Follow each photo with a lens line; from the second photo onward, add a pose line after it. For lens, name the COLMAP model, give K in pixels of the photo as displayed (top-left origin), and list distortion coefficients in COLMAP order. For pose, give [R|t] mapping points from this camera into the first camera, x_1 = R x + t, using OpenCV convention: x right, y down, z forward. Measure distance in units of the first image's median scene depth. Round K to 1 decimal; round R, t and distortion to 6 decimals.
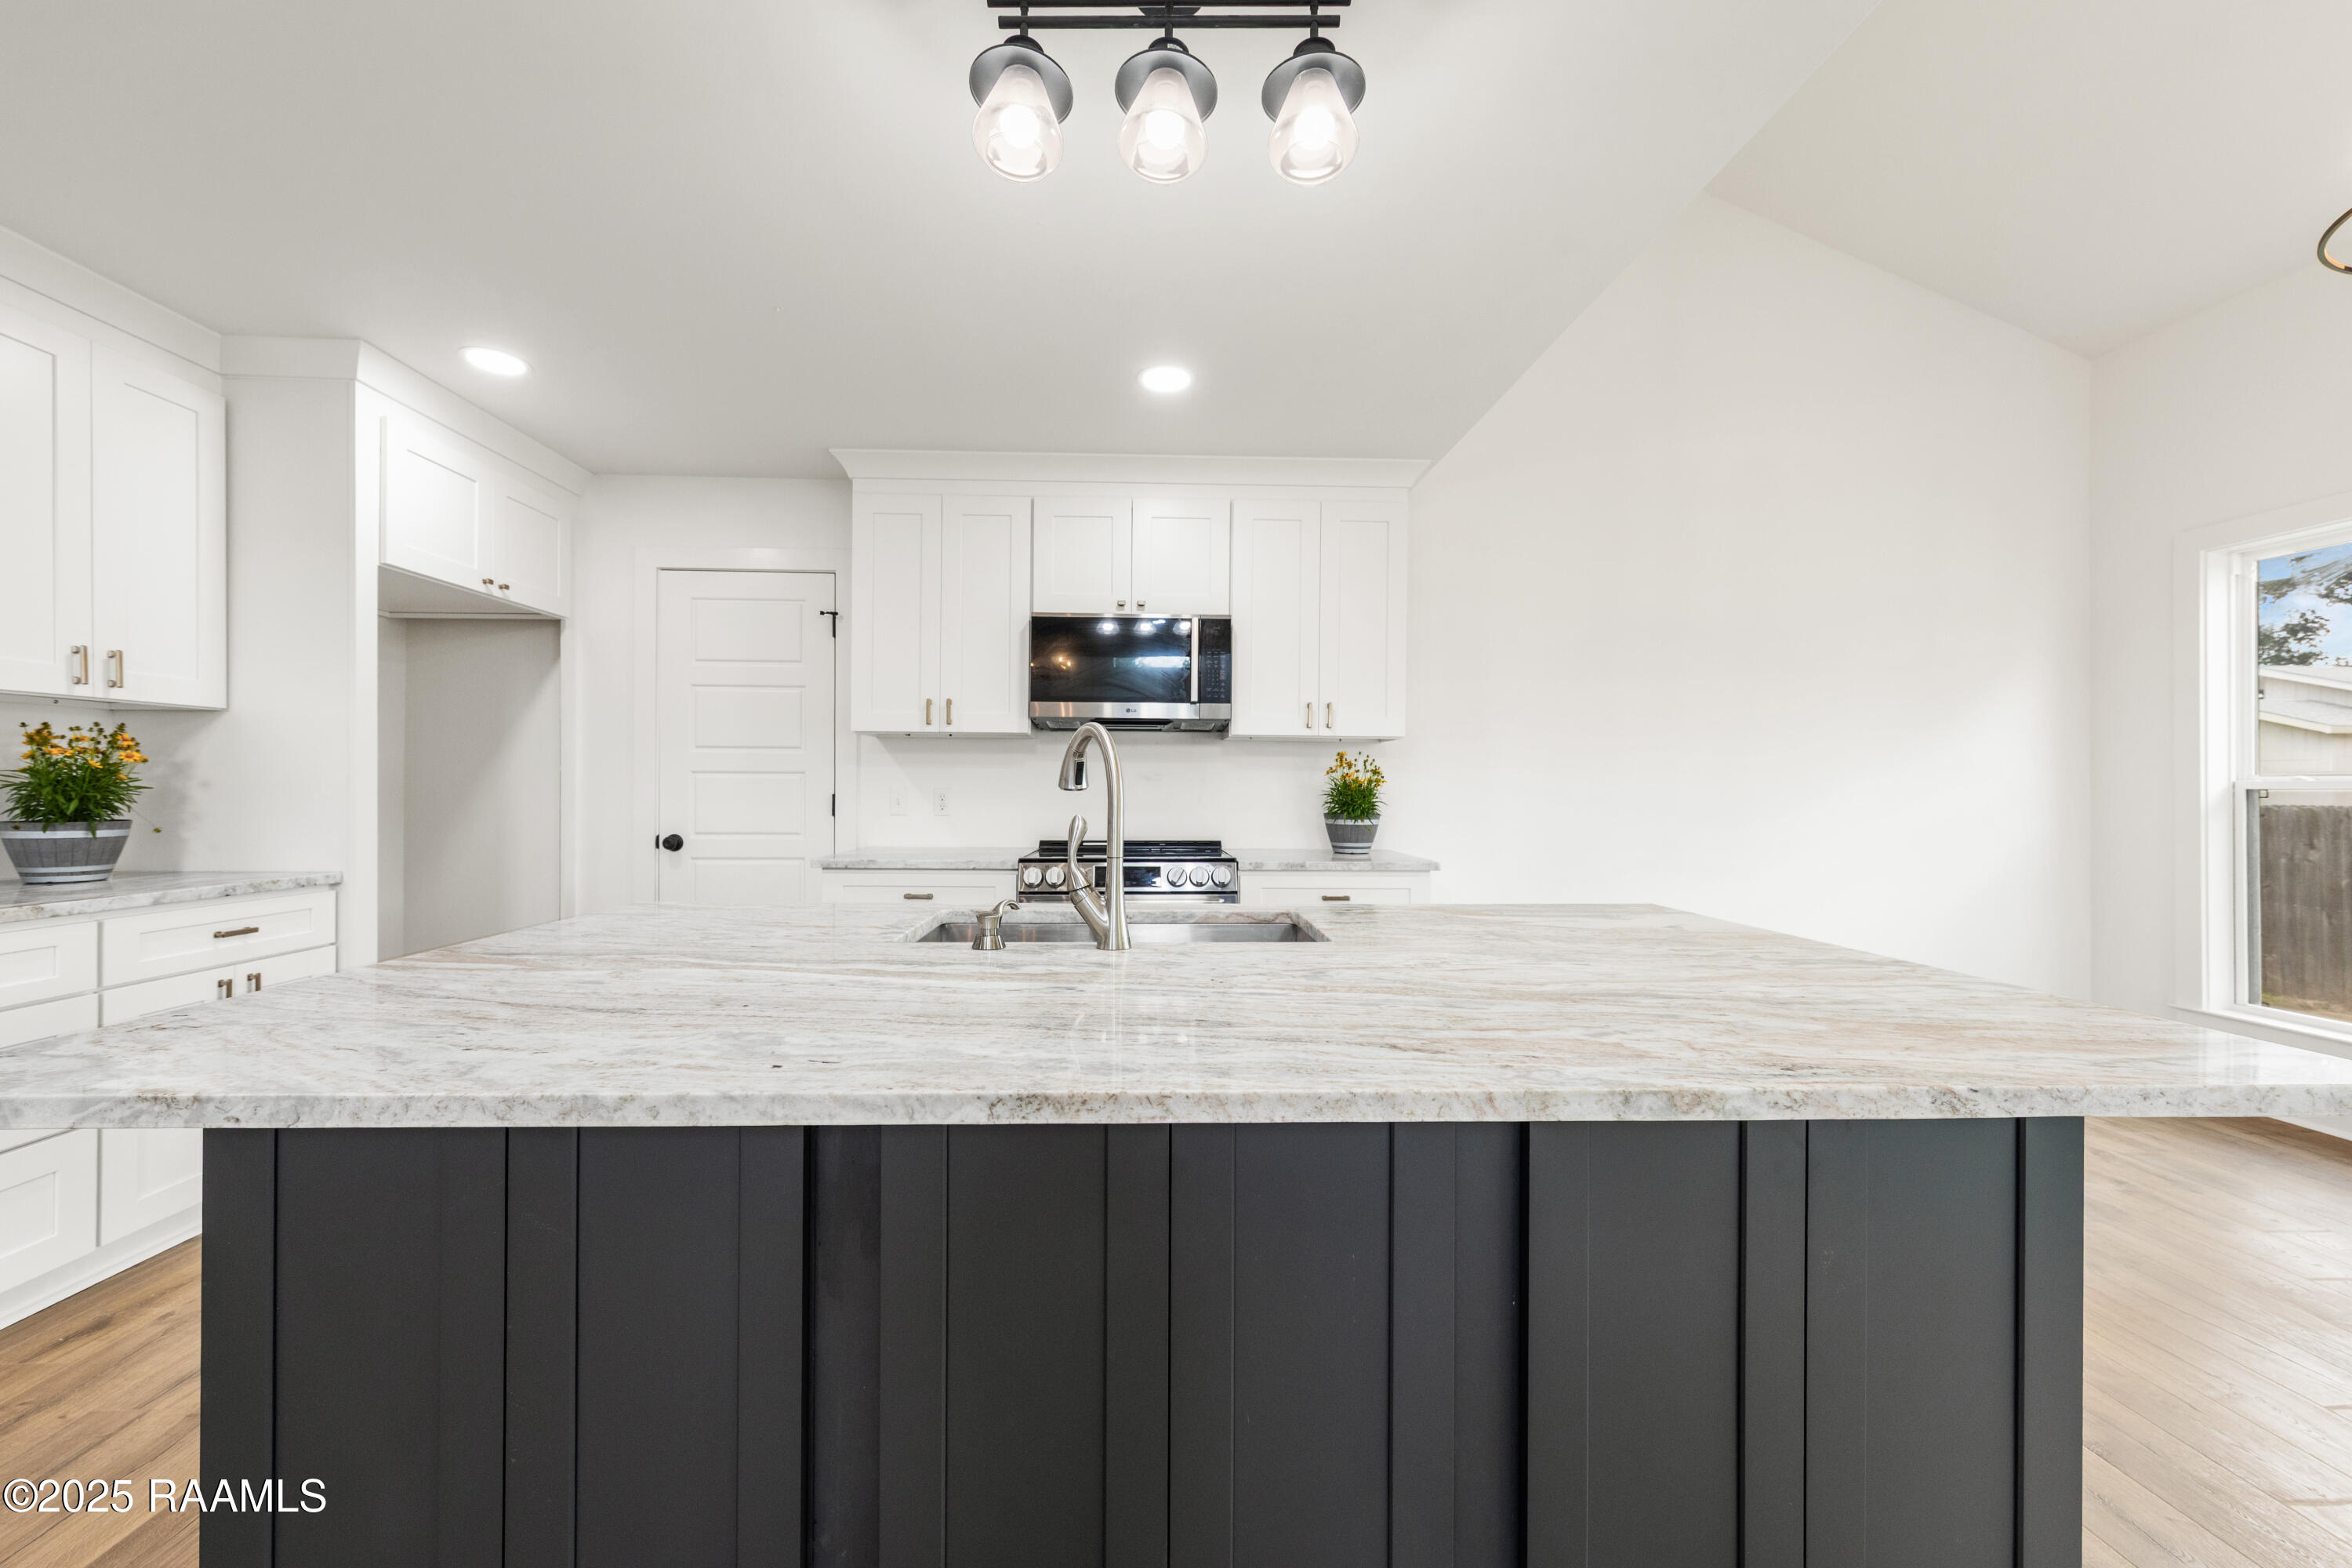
lens RADIAL K [[903.2, 0, 1163.6], [0, 903.2, 789.8], [0, 0, 1]] dist [0.001132, 0.000058]
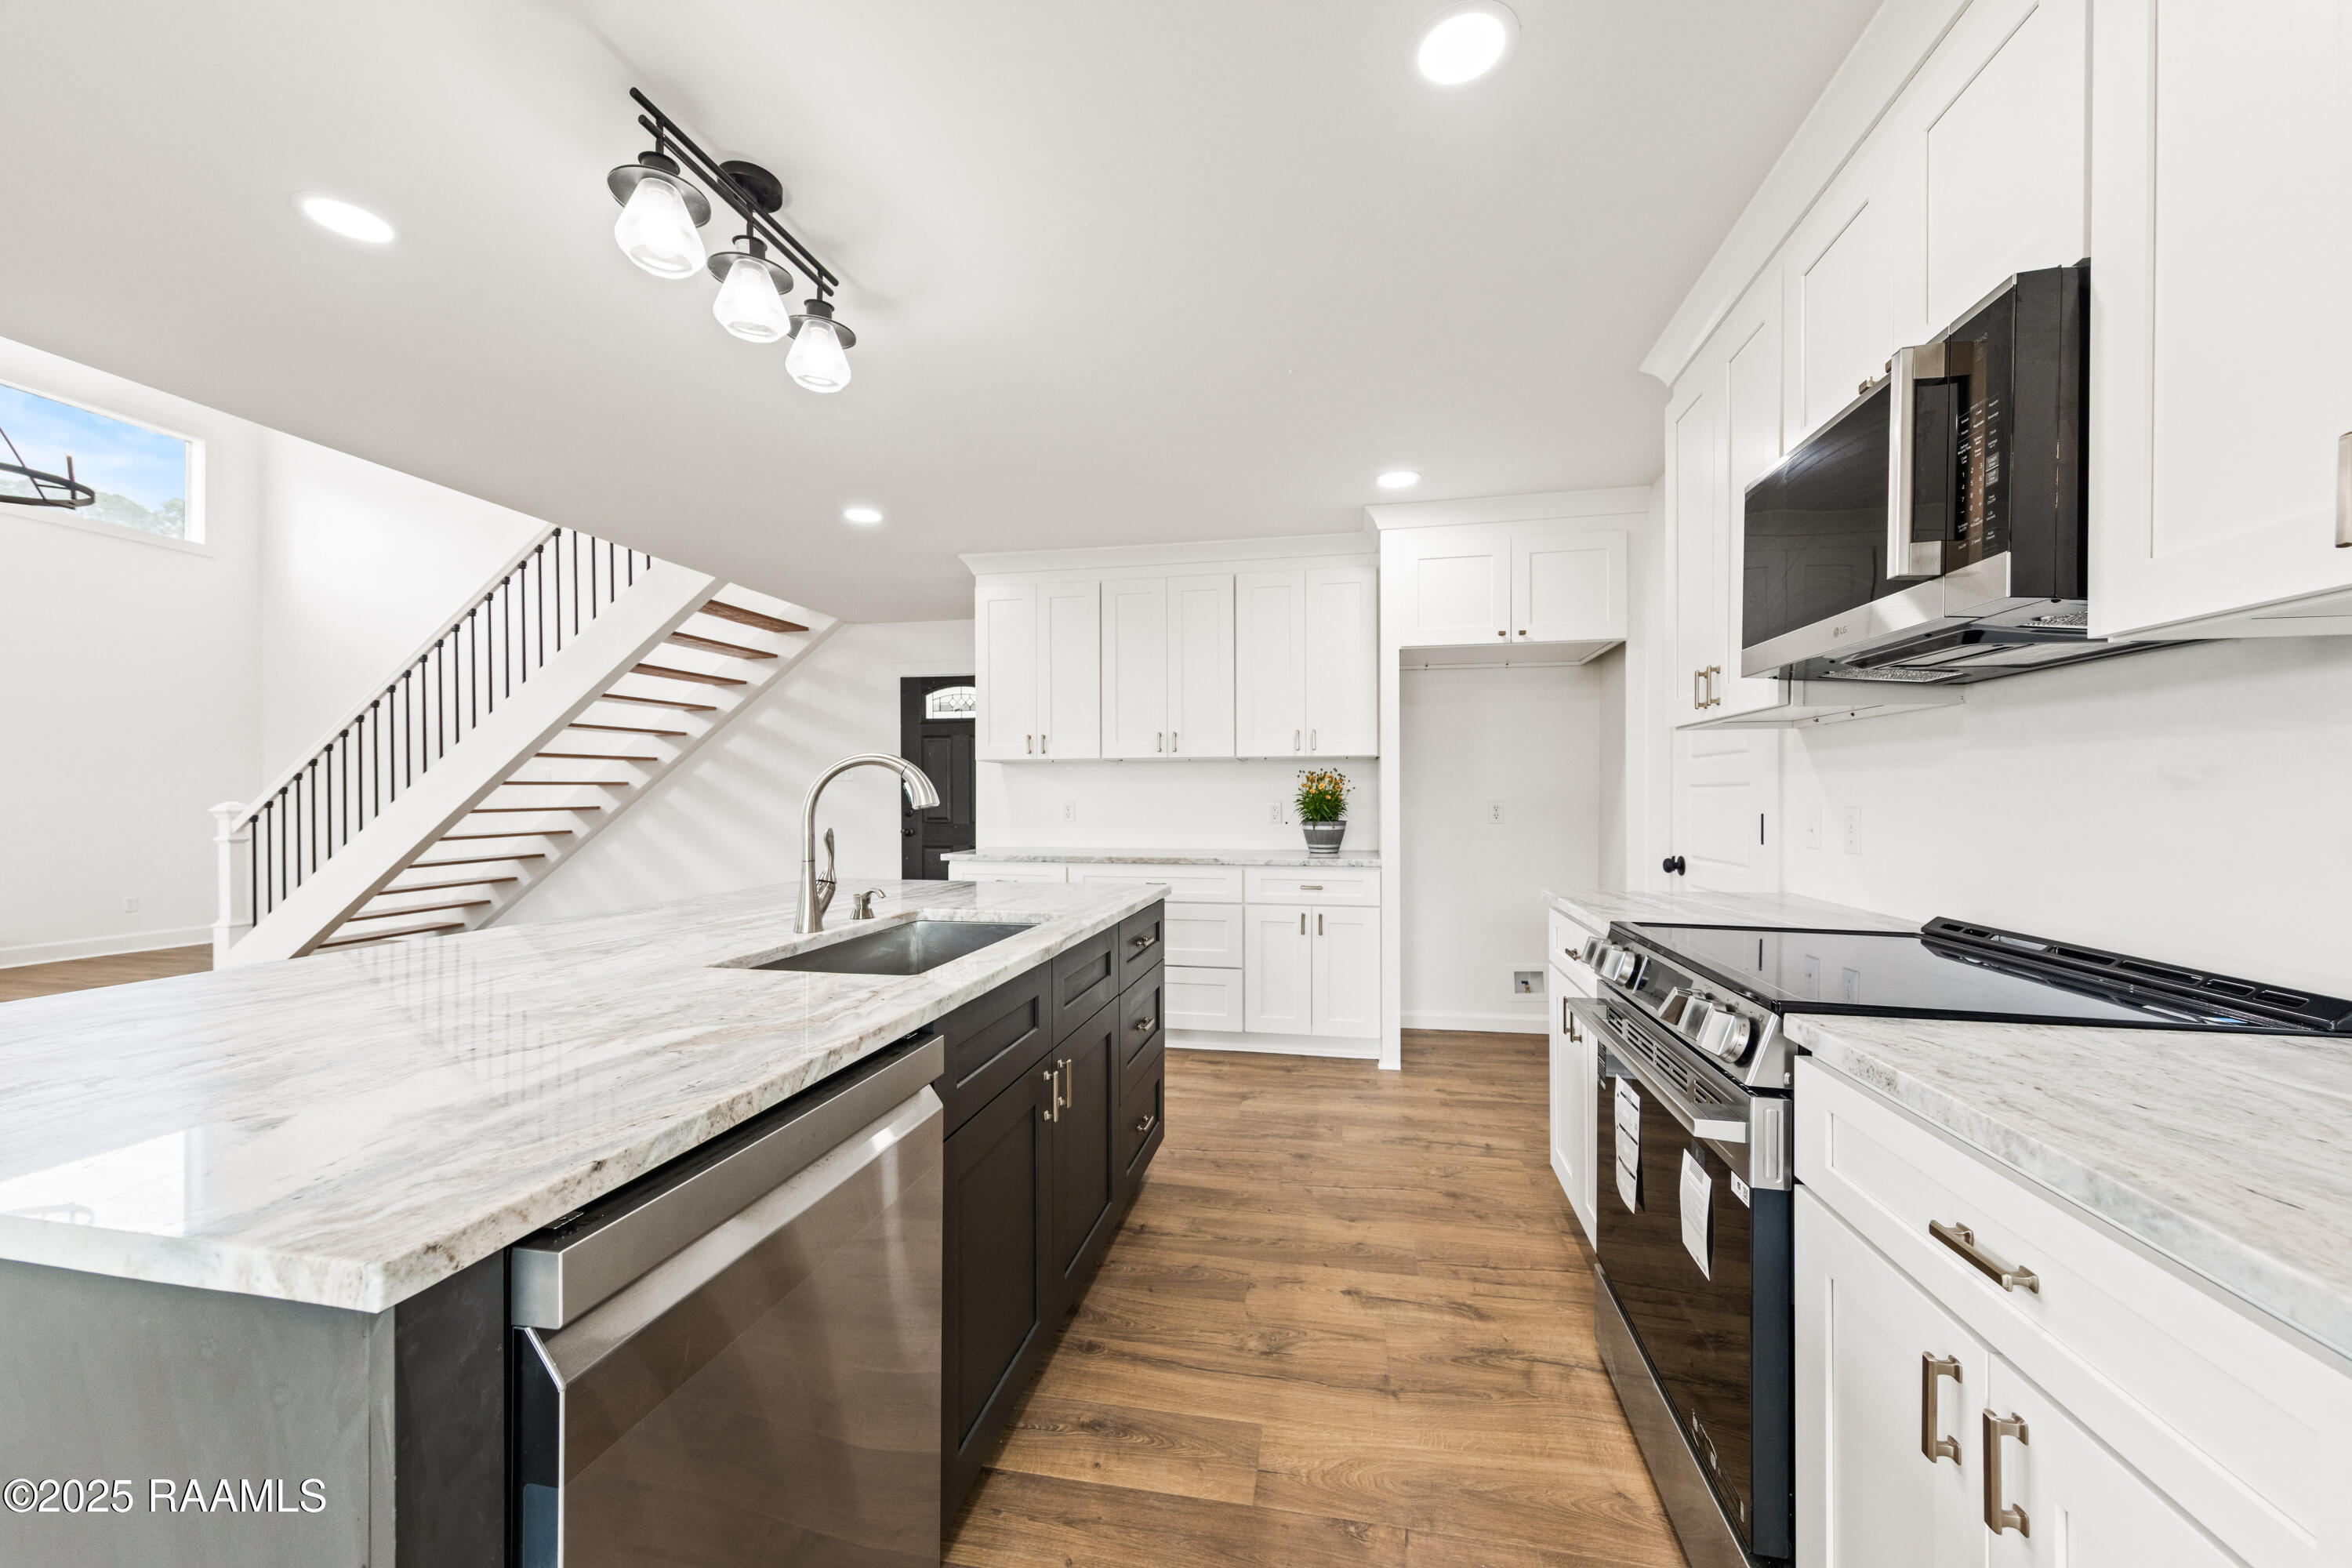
lens RADIAL K [[869.5, 0, 1178.1], [0, 869.5, 805.5], [0, 0, 1]] dist [0.001934, -0.000003]
pose [[-0.228953, 0.005198, -0.973424, 0.472522], [-0.001828, 0.999982, 0.005770, -0.006000], [0.973436, 0.003101, -0.228939, 0.825734]]
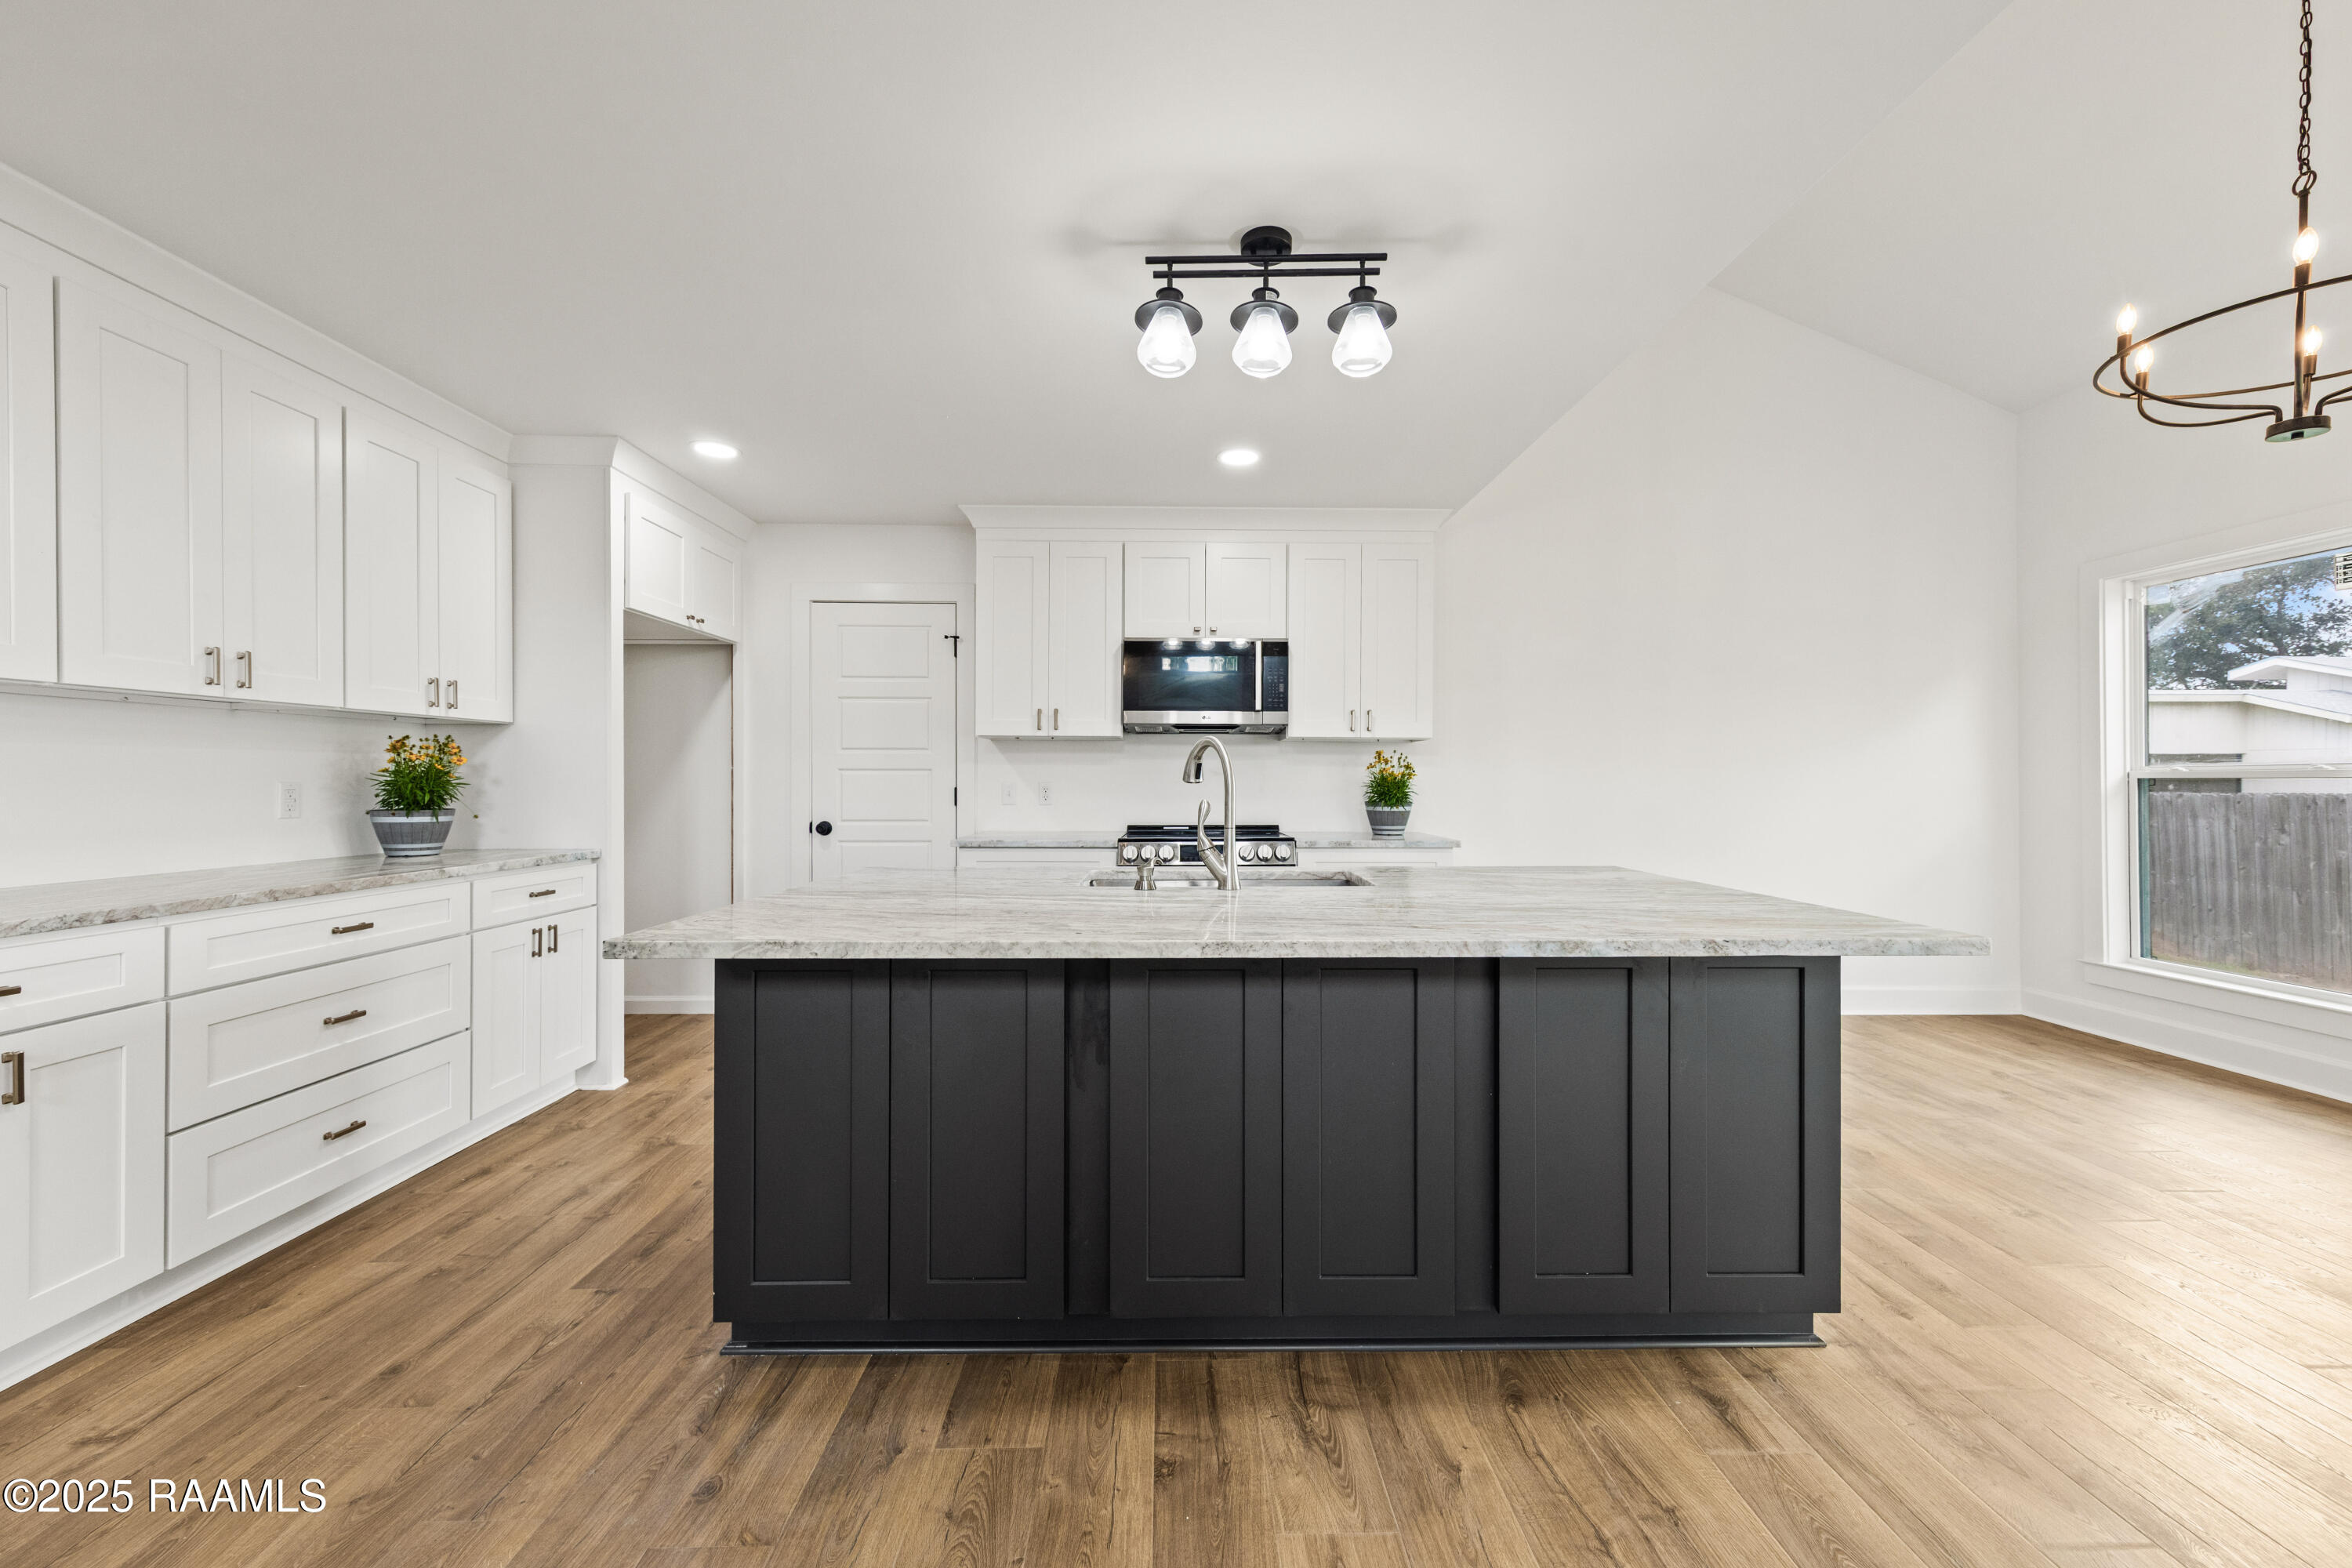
lens RADIAL K [[895.2, 0, 1187.2], [0, 895.2, 781.0], [0, 0, 1]] dist [0.002549, 0.000468]
pose [[0.999900, -0.004203, -0.013512, -0.047798], [0.004173, 0.999989, -0.002275, 0.000312], [0.013521, 0.002218, 0.999906, -0.216962]]
